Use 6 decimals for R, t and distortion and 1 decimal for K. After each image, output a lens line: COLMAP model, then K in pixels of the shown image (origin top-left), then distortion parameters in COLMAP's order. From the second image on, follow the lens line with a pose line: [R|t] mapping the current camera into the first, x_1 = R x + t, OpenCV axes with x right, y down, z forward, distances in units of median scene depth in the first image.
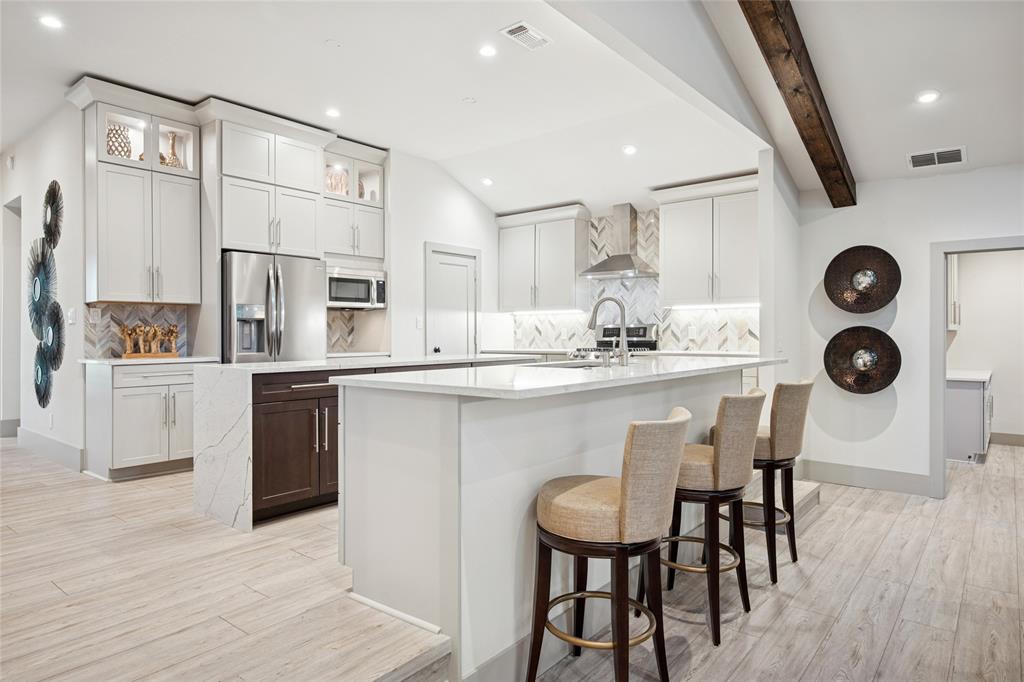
lens RADIAL K [[614.4, 0, 517.9], [0, 614.4, 337.7], [0, 0, 1]] dist [-0.002789, 0.001641]
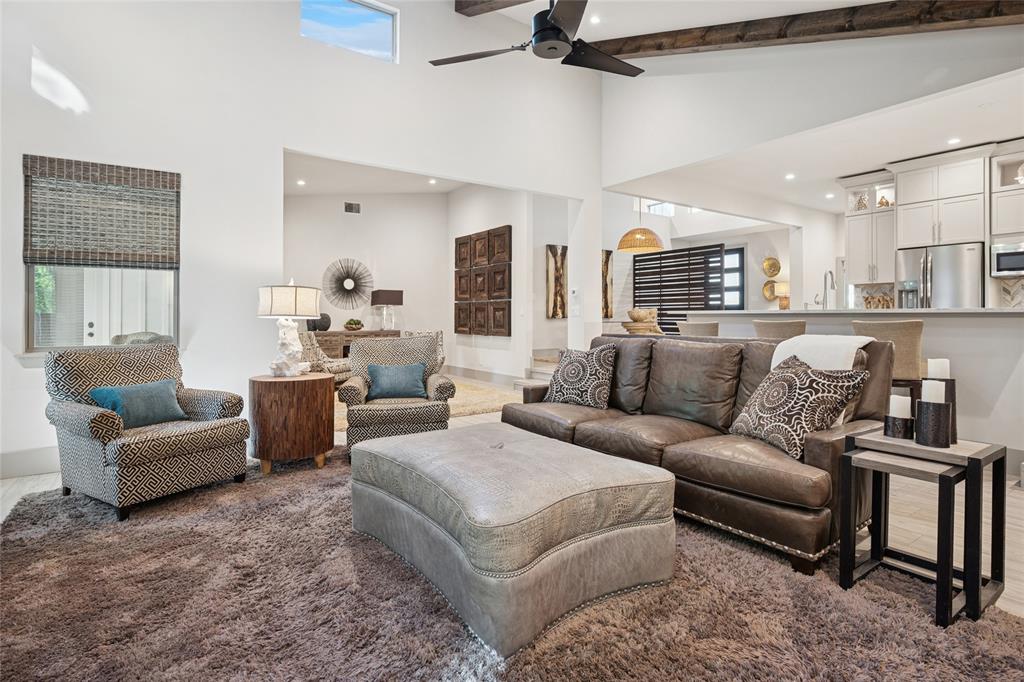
lens RADIAL K [[536.9, 0, 505.2], [0, 536.9, 322.0], [0, 0, 1]] dist [0.003594, -0.001893]
pose [[-0.278609, 0.017377, -0.960247, 1.137746], [-0.007243, 0.999770, 0.020194, 0.032922], [0.960377, 0.012581, -0.278419, 0.336413]]
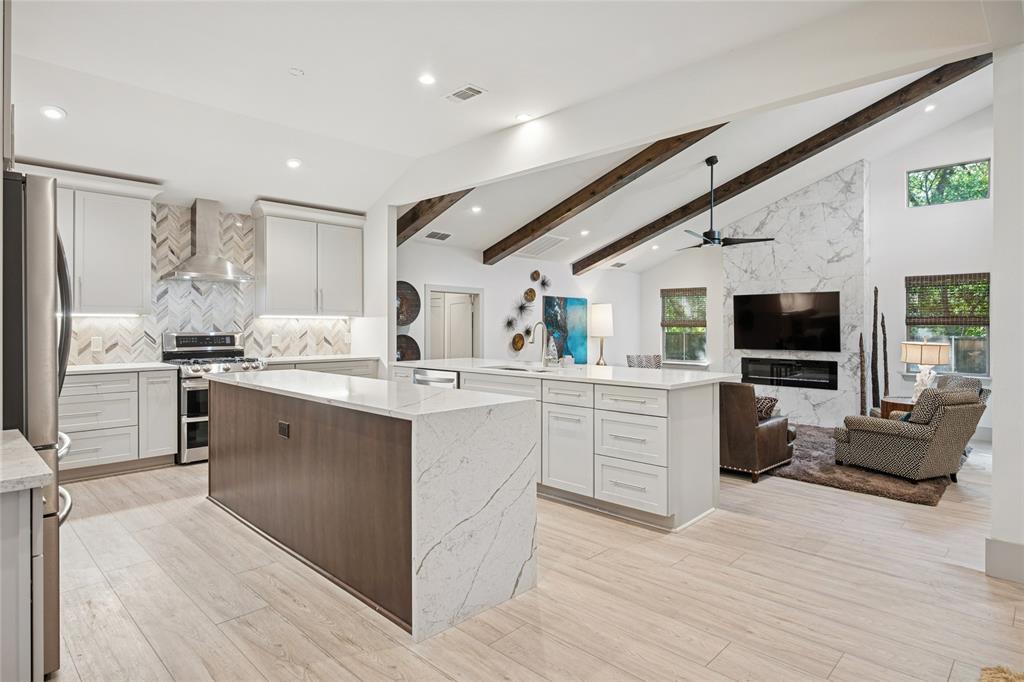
lens RADIAL K [[562.9, 0, 516.1], [0, 562.9, 325.6], [0, 0, 1]] dist [-0.004085, 0.002407]
pose [[0.083010, 0.005662, 0.996533, -0.749409], [0.005160, 0.999968, -0.006111, -0.029376], [-0.996535, 0.005650, 0.082978, 0.578275]]
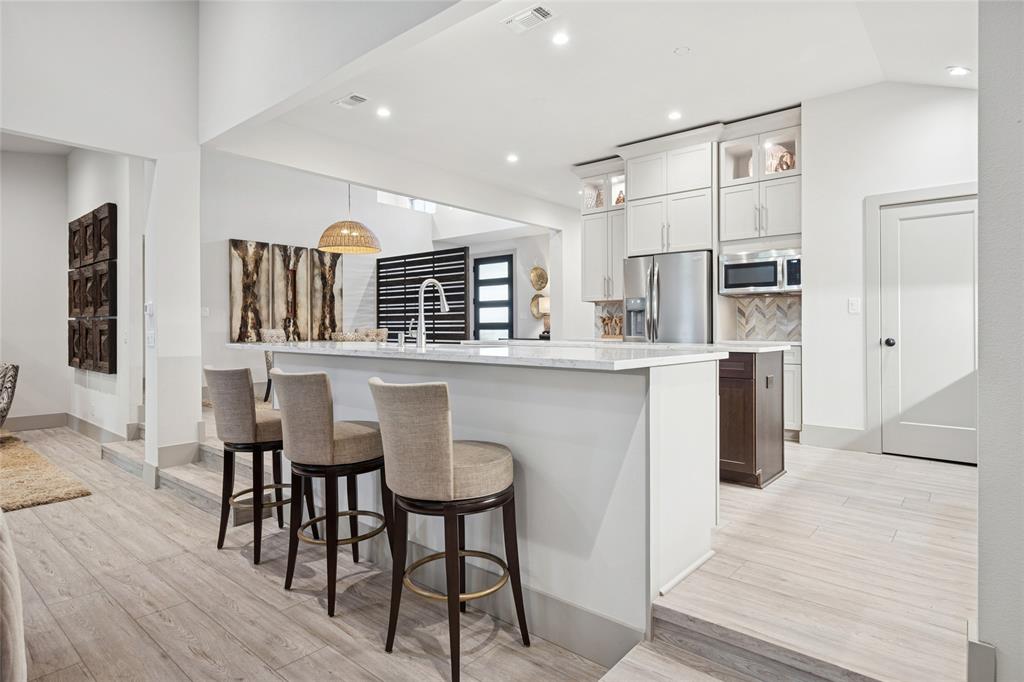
lens RADIAL K [[562.9, 0, 516.5], [0, 562.9, 332.2], [0, 0, 1]] dist [-0.004085, 0.002407]
pose [[-0.023427, 0.014192, -0.999625, 0.666815], [-0.010384, 0.999842, 0.014439, 0.002886], [0.999672, 0.010718, -0.023276, 0.716180]]
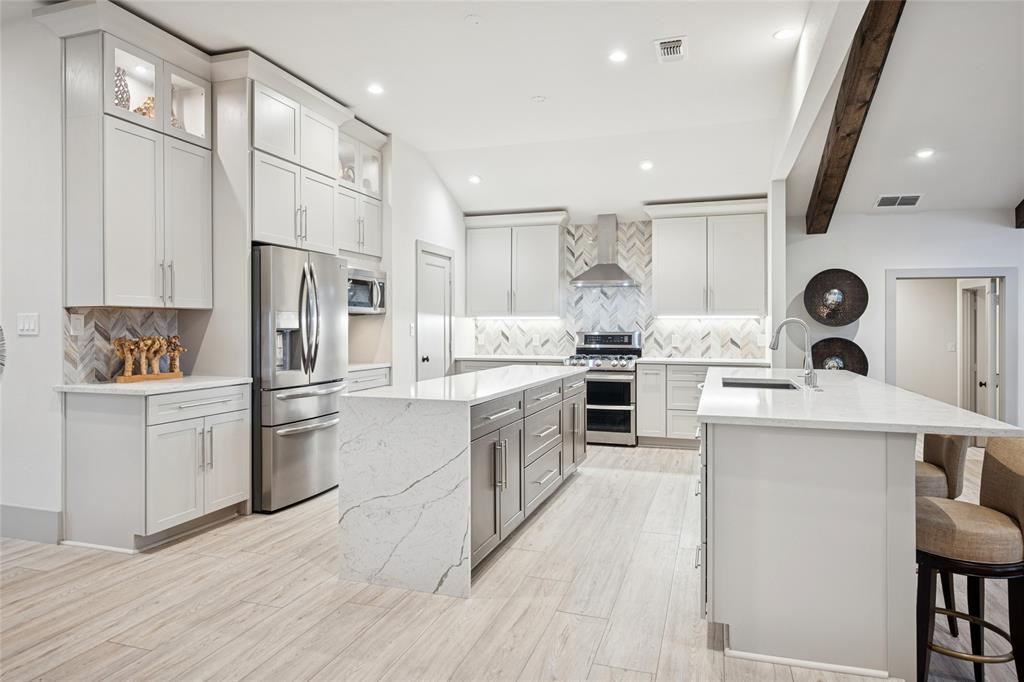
lens RADIAL K [[614.4, 0, 519.4], [0, 614.4, 330.4], [0, 0, 1]] dist [-0.002789, 0.001641]
pose [[0.931930, 0.004283, 0.362612, -0.408229], [-0.003837, 0.999991, -0.001951, -0.026323], [-0.362617, 0.000427, 0.931938, 0.120155]]
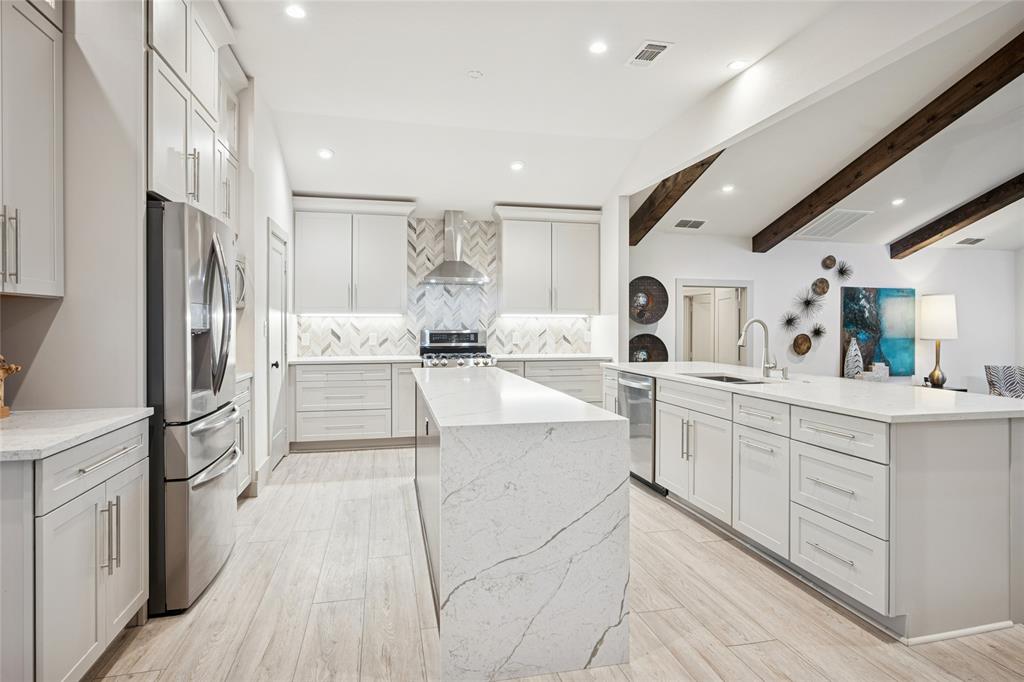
lens RADIAL K [[562.9, 0, 515.1], [0, 562.9, 325.8], [0, 0, 1]] dist [-0.004085, 0.002407]
pose [[0.608948, 0.003368, 0.793203, -0.606904], [0.000077, 0.999991, -0.004305, -0.029813], [-0.793211, 0.002683, 0.608942, 0.434751]]
